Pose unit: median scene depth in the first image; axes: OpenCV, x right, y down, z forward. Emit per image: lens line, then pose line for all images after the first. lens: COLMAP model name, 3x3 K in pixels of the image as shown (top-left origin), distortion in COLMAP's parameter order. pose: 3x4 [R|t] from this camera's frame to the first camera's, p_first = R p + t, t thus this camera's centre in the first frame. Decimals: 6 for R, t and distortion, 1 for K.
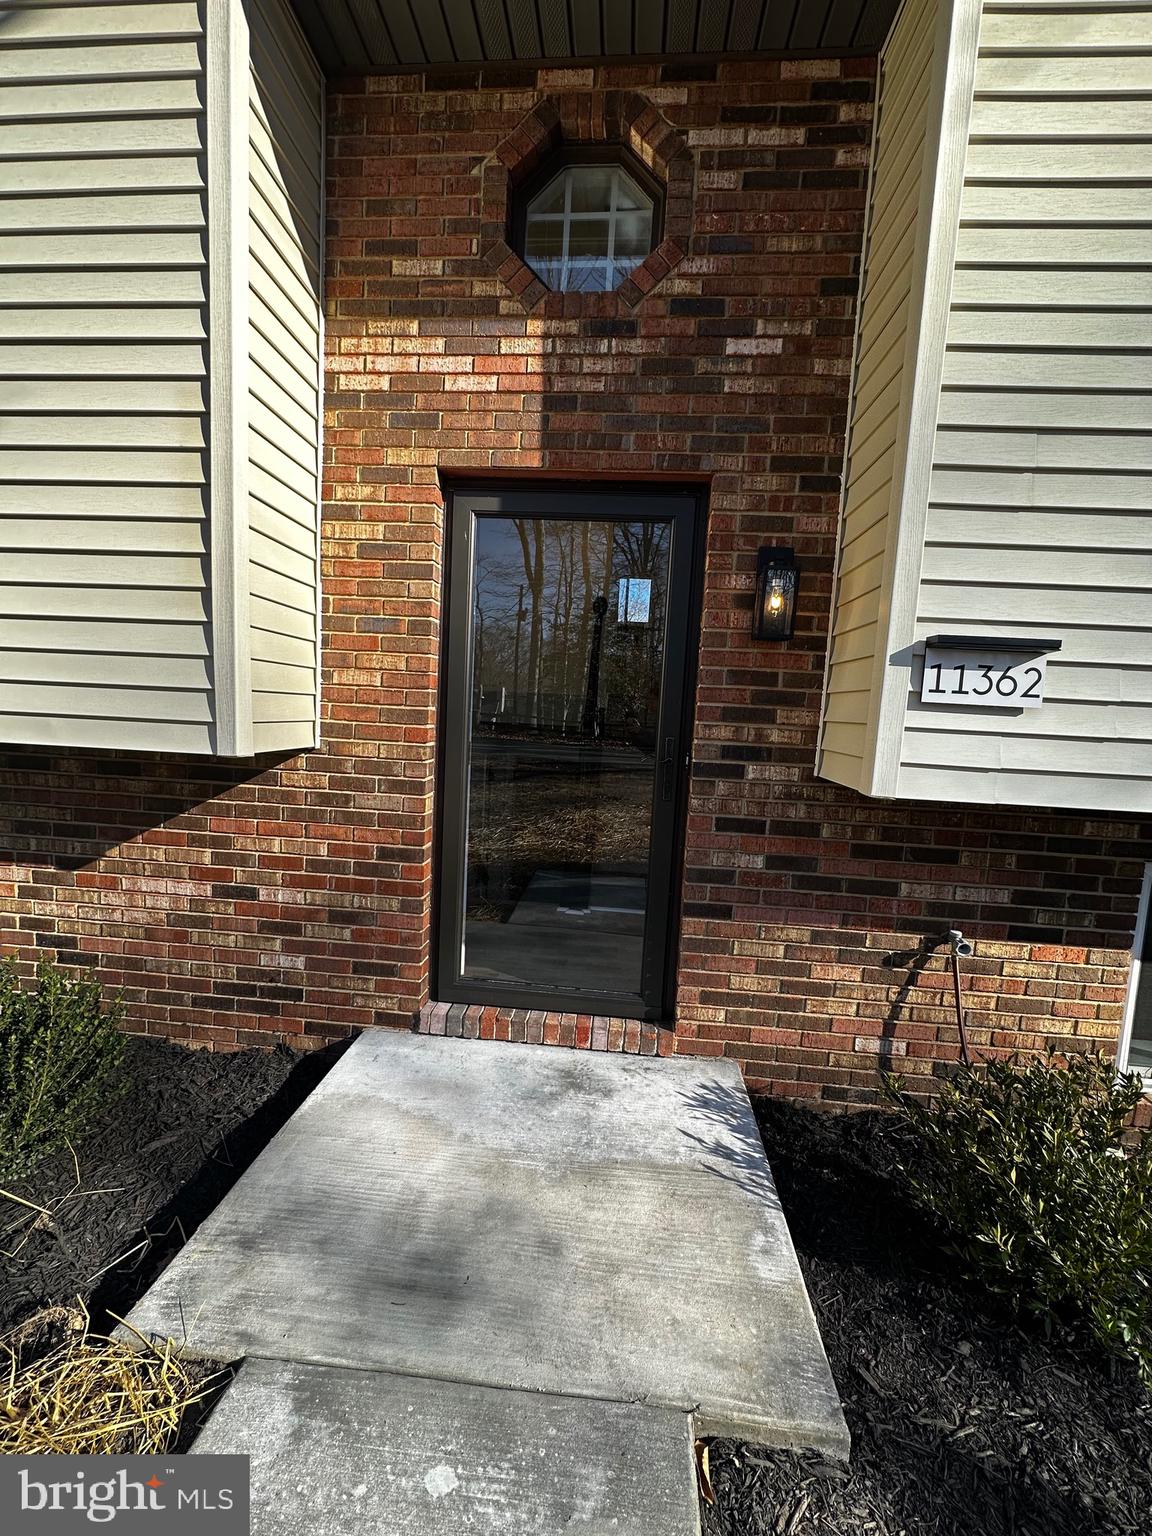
lens RADIAL K [[610.0, 0, 576.0], [0, 610.0, 768.0], [0, 0, 1]] dist [-0.000599, 0.000218]
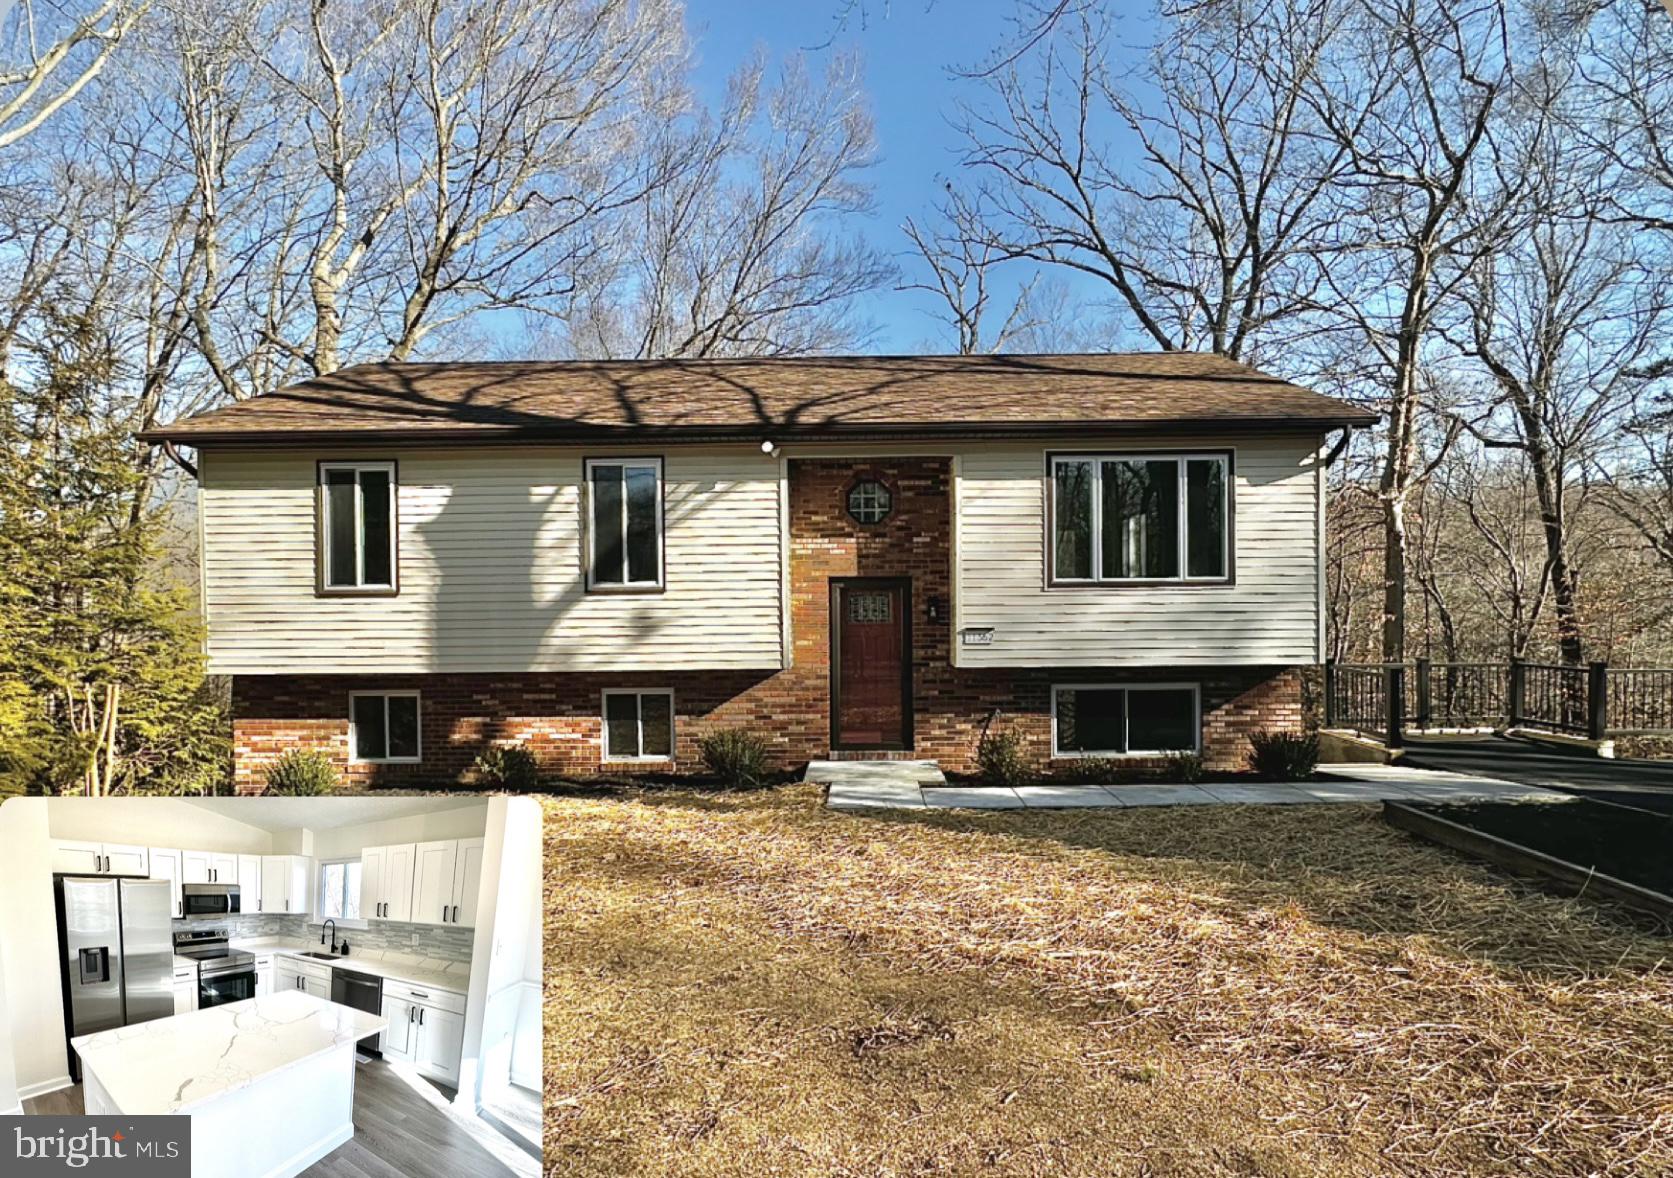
lens RADIAL K [[940.0, 0, 839.1], [0, 940.0, 620.4], [0, 0, 1]] dist [-0.002673, -0.000919]
pose [[0.996360, -0.061473, 0.059053, -0.477344], [0.066259, 0.994358, -0.082832, 0.154044], [-0.053628, 0.086444, 0.994812, -3.930610]]
